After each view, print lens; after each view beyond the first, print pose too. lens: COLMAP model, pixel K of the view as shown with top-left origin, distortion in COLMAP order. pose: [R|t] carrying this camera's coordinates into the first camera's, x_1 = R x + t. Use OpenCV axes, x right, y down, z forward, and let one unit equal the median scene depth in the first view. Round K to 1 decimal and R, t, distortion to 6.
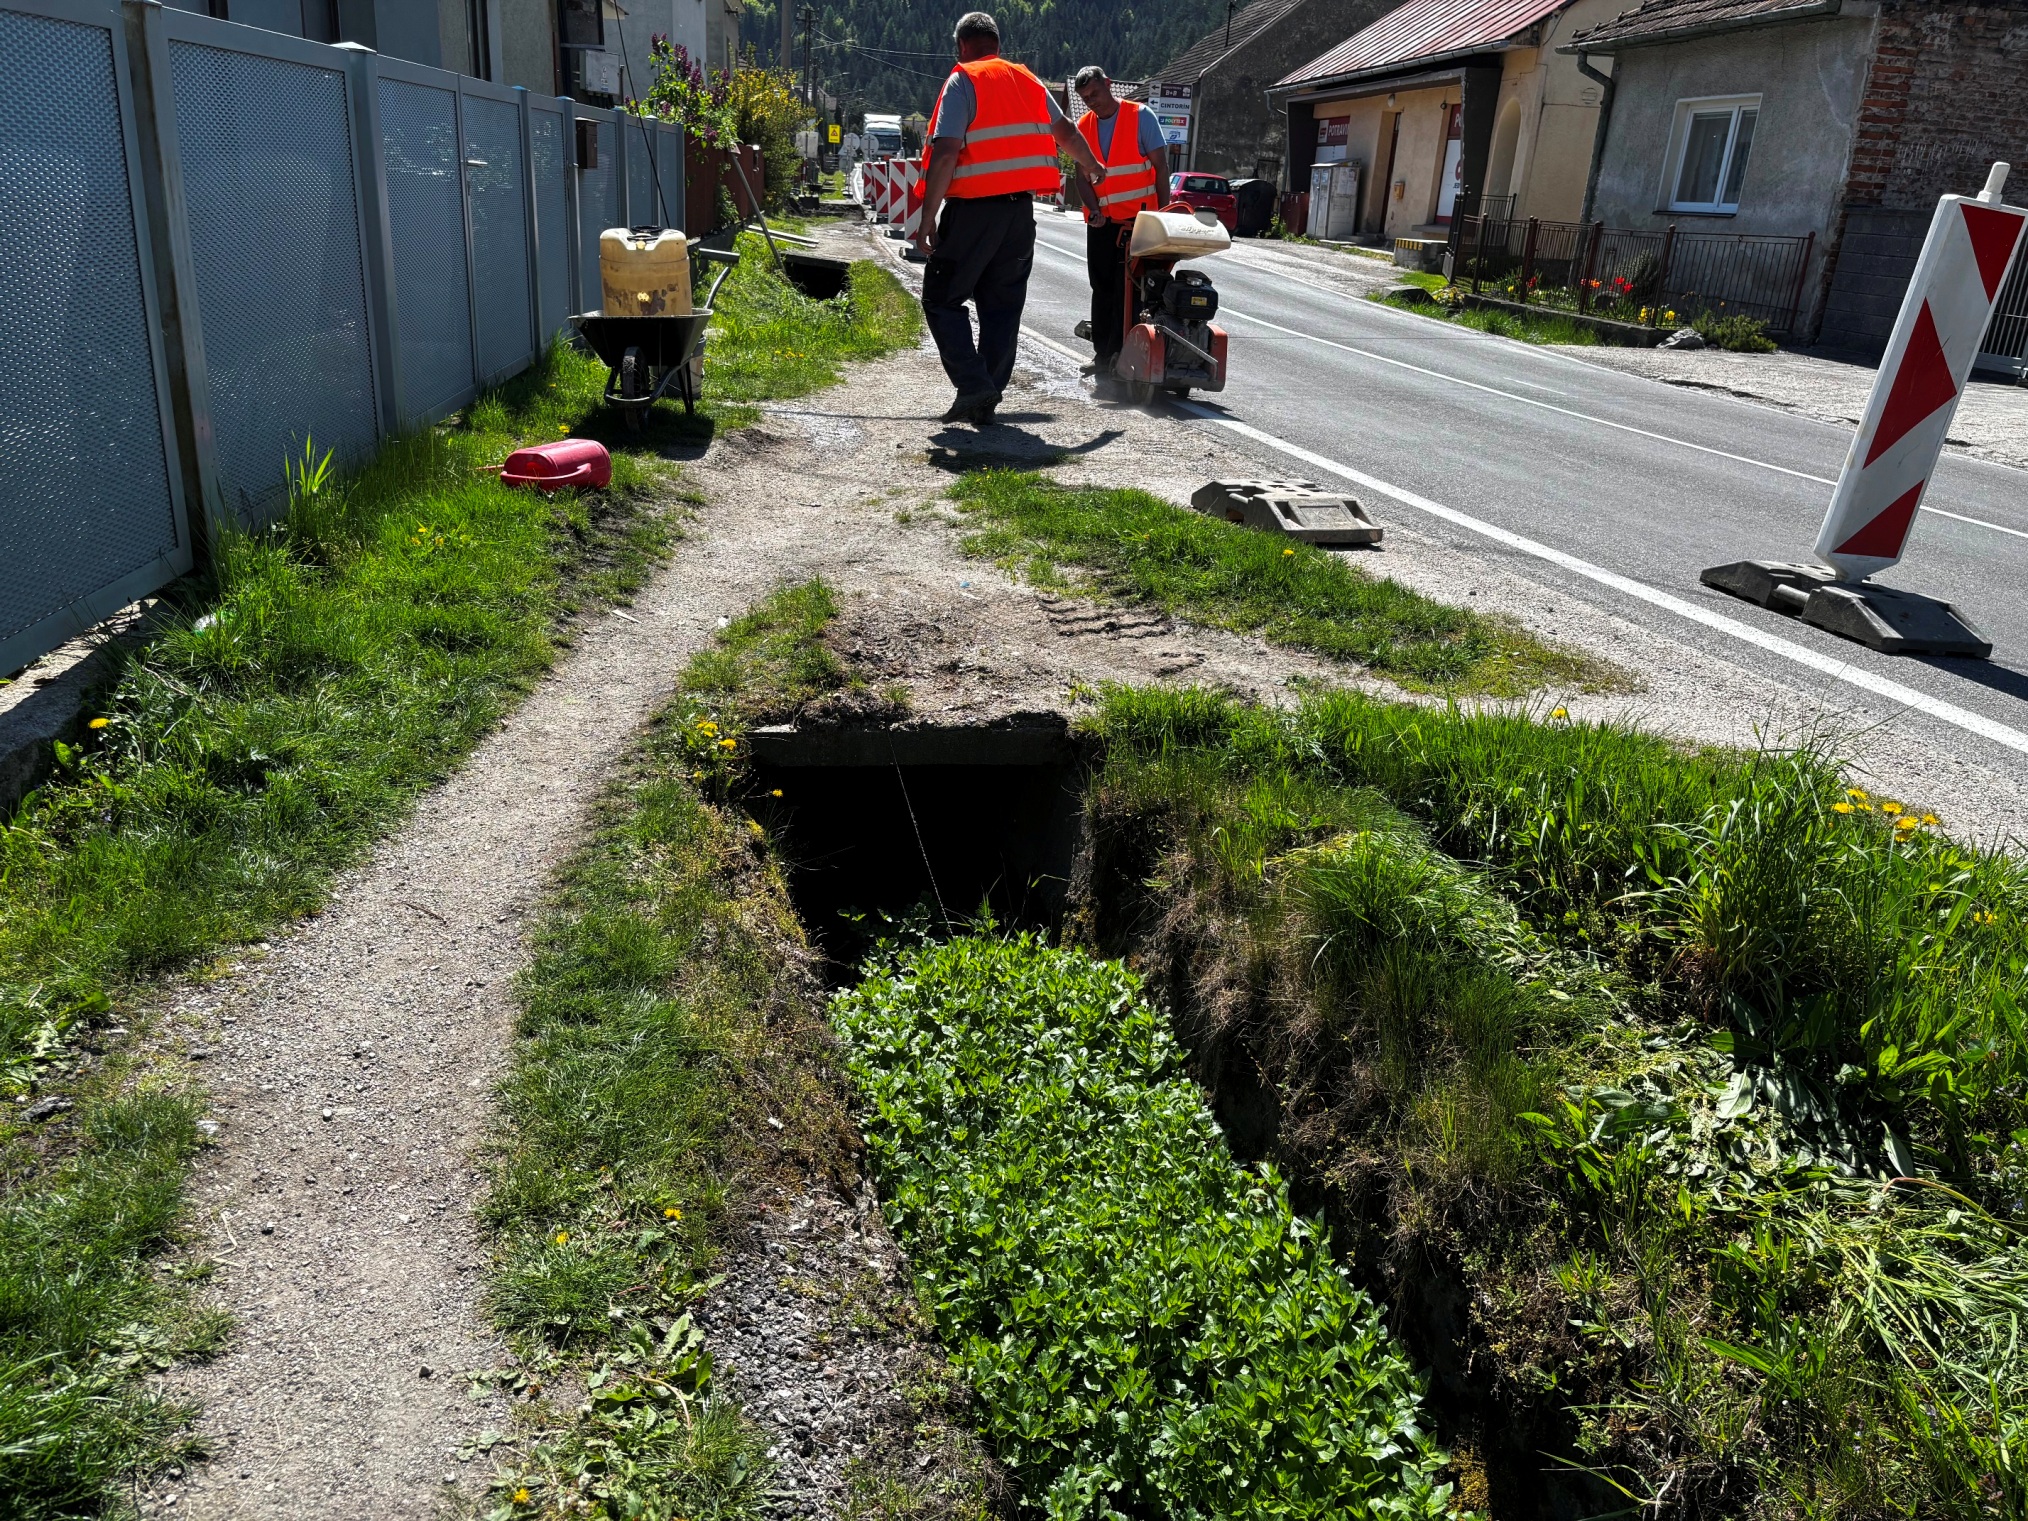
lens RADIAL K [[1528.0, 0, 1014.0], [0, 1528.0, 760.5], [0, 0, 1]] dist [0.005283, 0.006891]
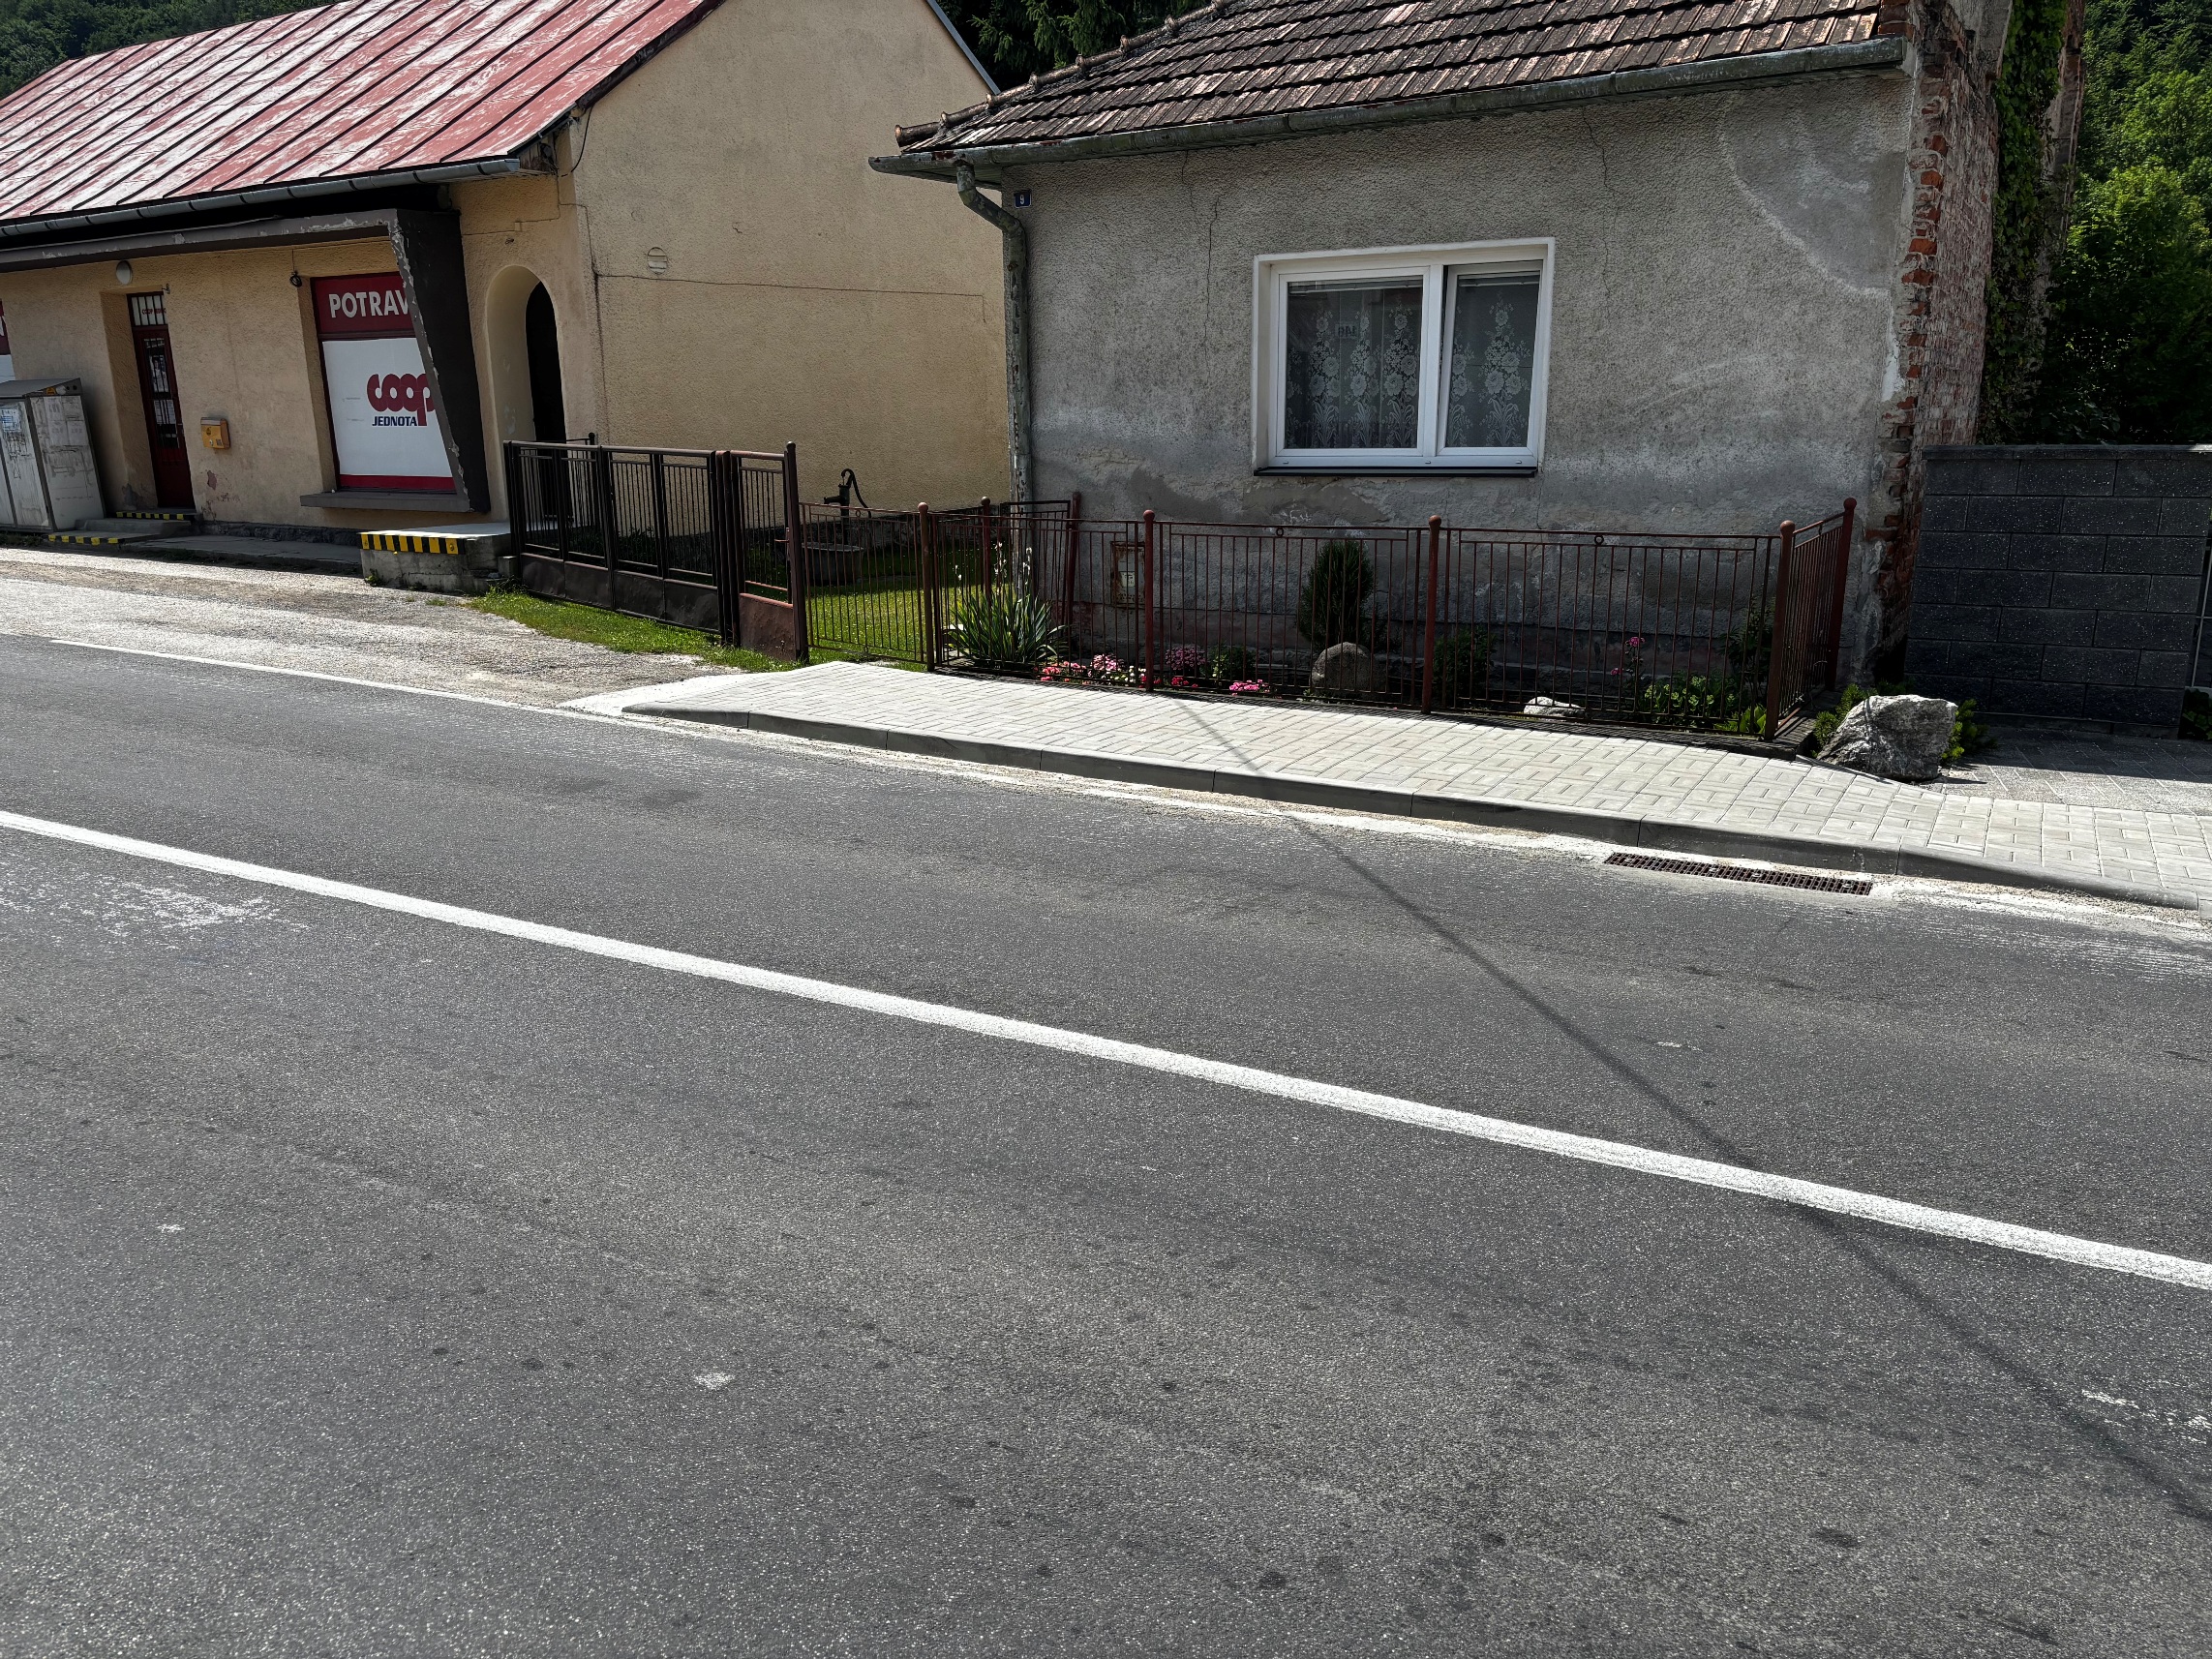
lens RADIAL K [[1651.5, 0, 1099.3], [0, 1651.5, 848.9], [0, 0, 1]] dist [0.108910, -0.121825]
pose [[0.620775, -0.251996, 0.742385, -0.061726], [0.316344, 0.946936, 0.056905, -0.296780], [-0.717332, 0.199524, 0.667552, 0.714809]]
